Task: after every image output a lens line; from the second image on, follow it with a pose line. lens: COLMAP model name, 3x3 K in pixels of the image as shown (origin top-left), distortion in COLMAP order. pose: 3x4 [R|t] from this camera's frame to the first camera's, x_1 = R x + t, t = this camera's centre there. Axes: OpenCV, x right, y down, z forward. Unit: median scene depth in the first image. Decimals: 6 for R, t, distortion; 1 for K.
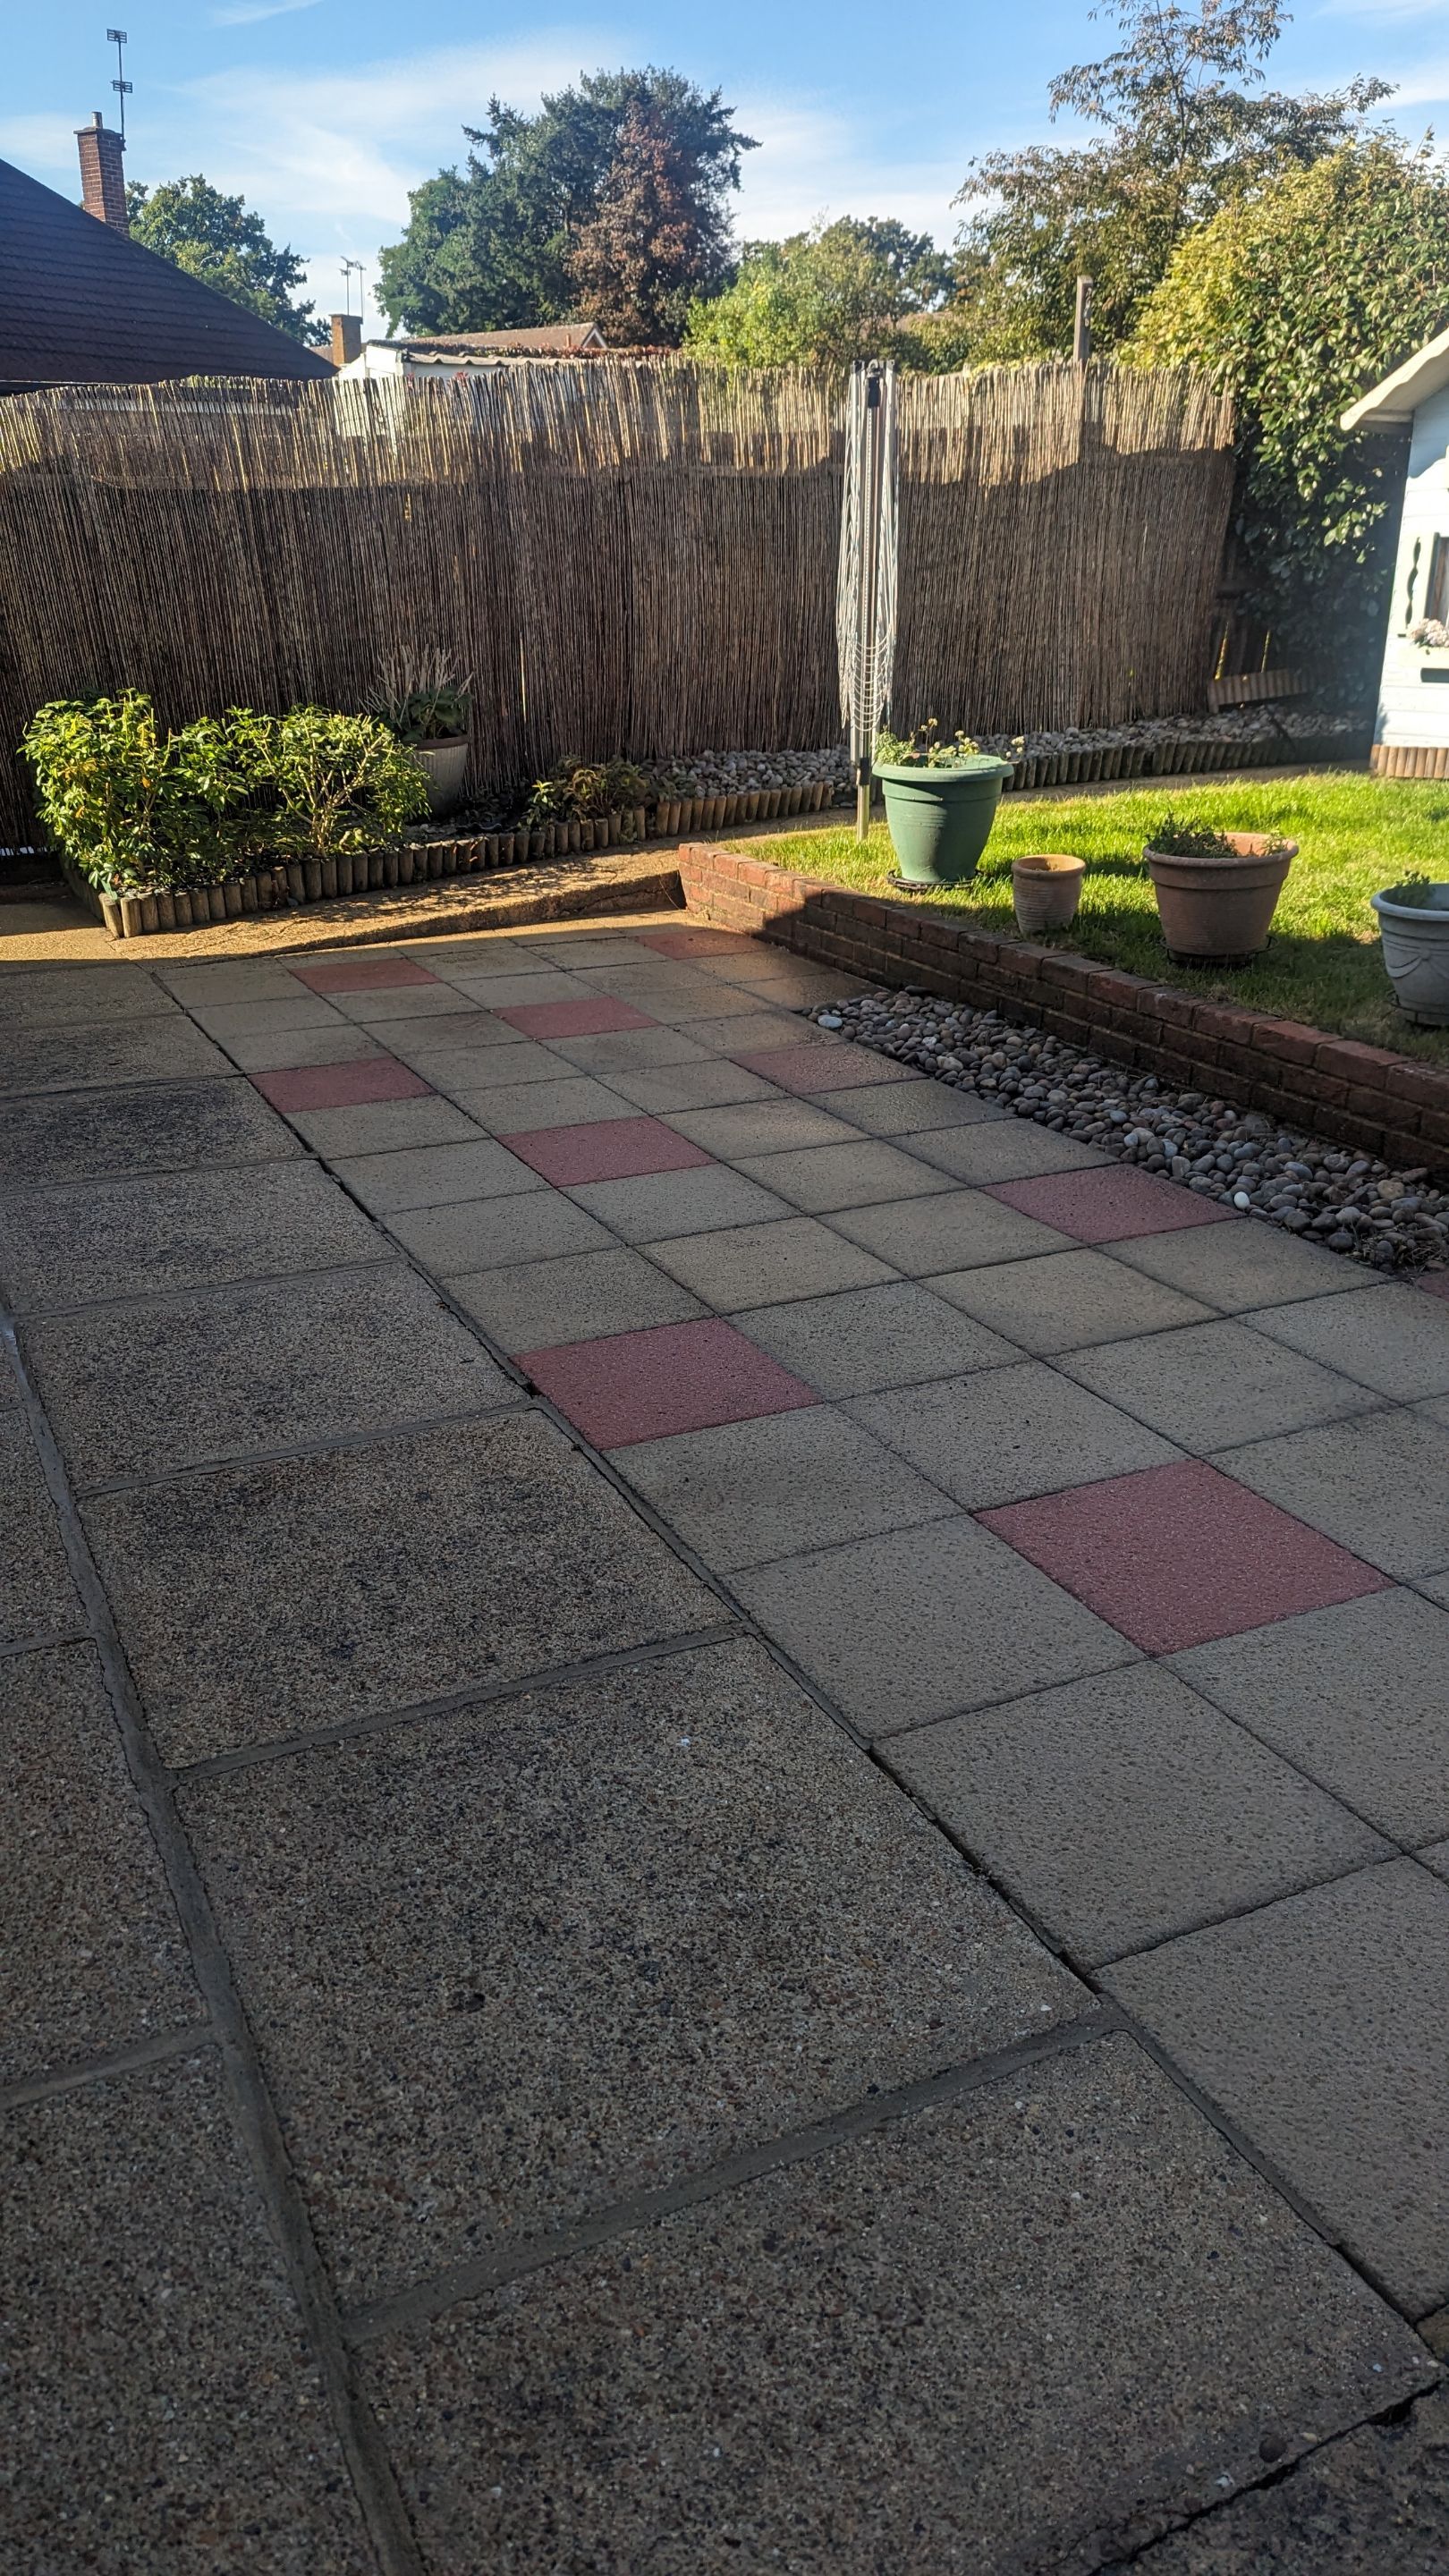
lens RADIAL K [[1832.5, 0, 721.4], [0, 1832.5, 1280.3], [0, 0, 1]] dist [0.058529, -0.054603]
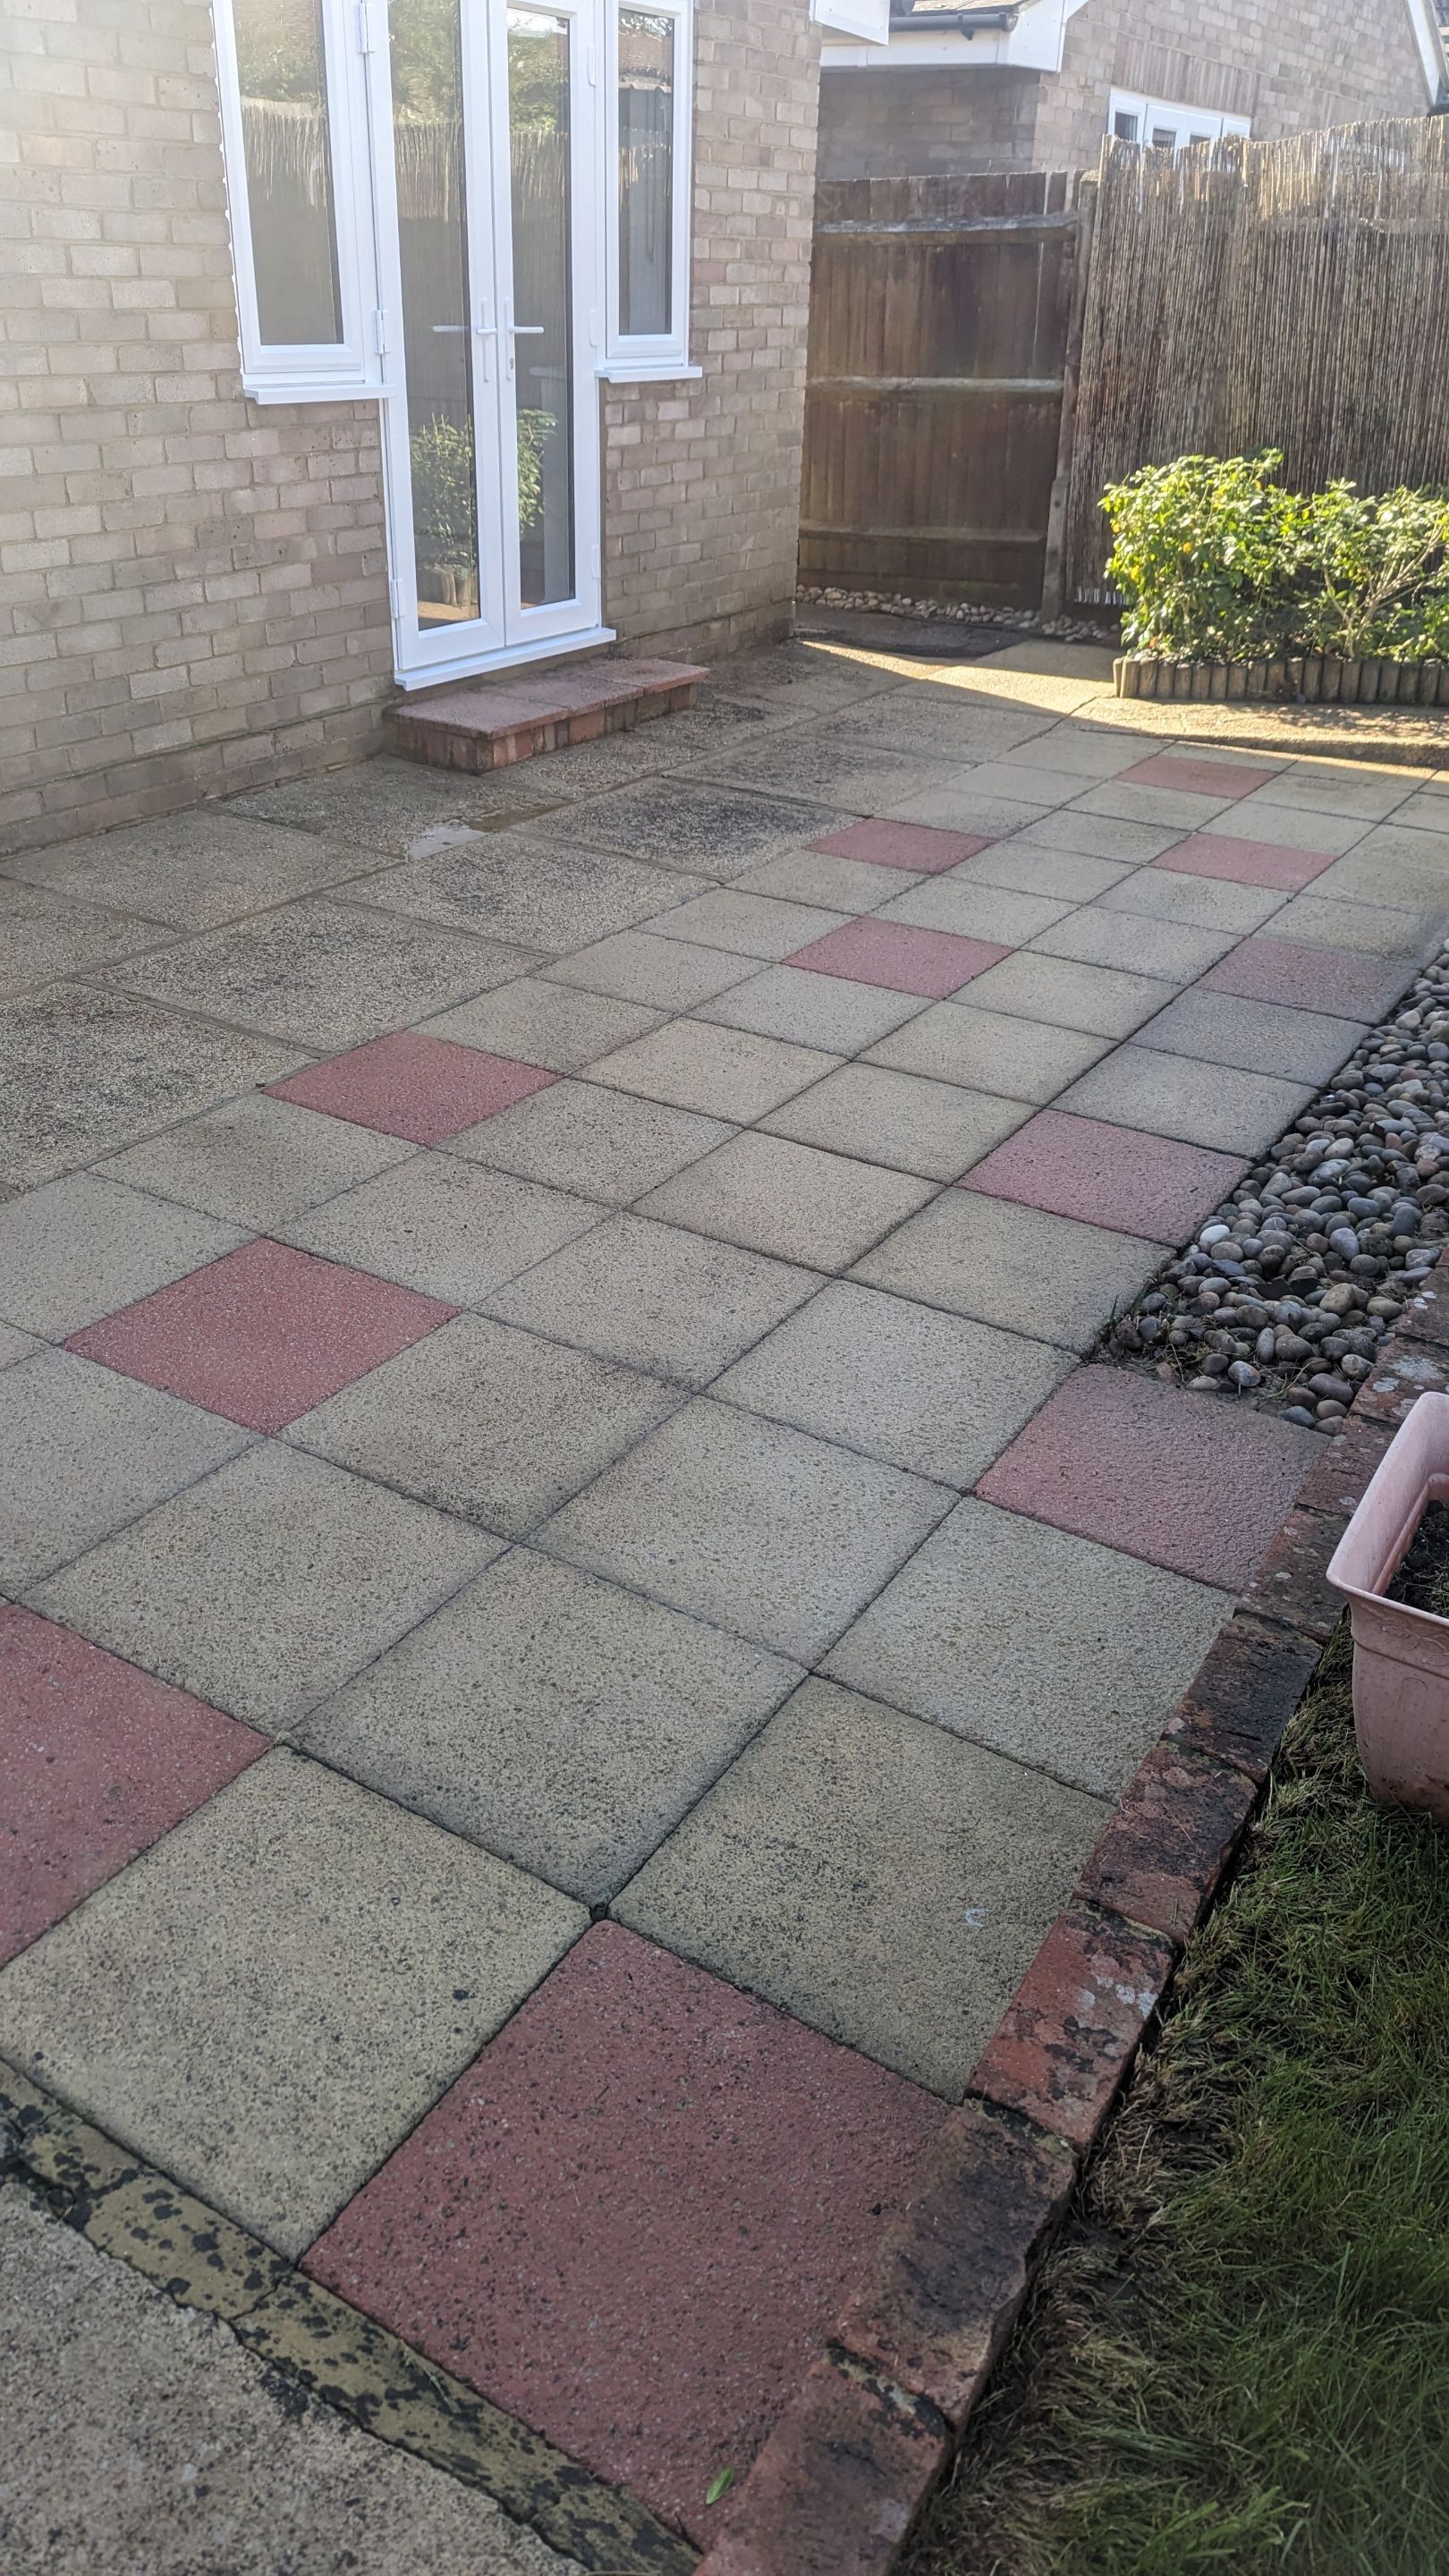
lens RADIAL K [[1832.5, 0, 716.4], [0, 1832.5, 1291.6], [0, 0, 1]] dist [0.058529, -0.054603]
pose [[0.529841, 0.432132, -0.729746, 0.781819], [-0.339458, 0.896578, 0.284457, -0.179225], [0.777198, 0.097001, 0.621735, 0.364946]]
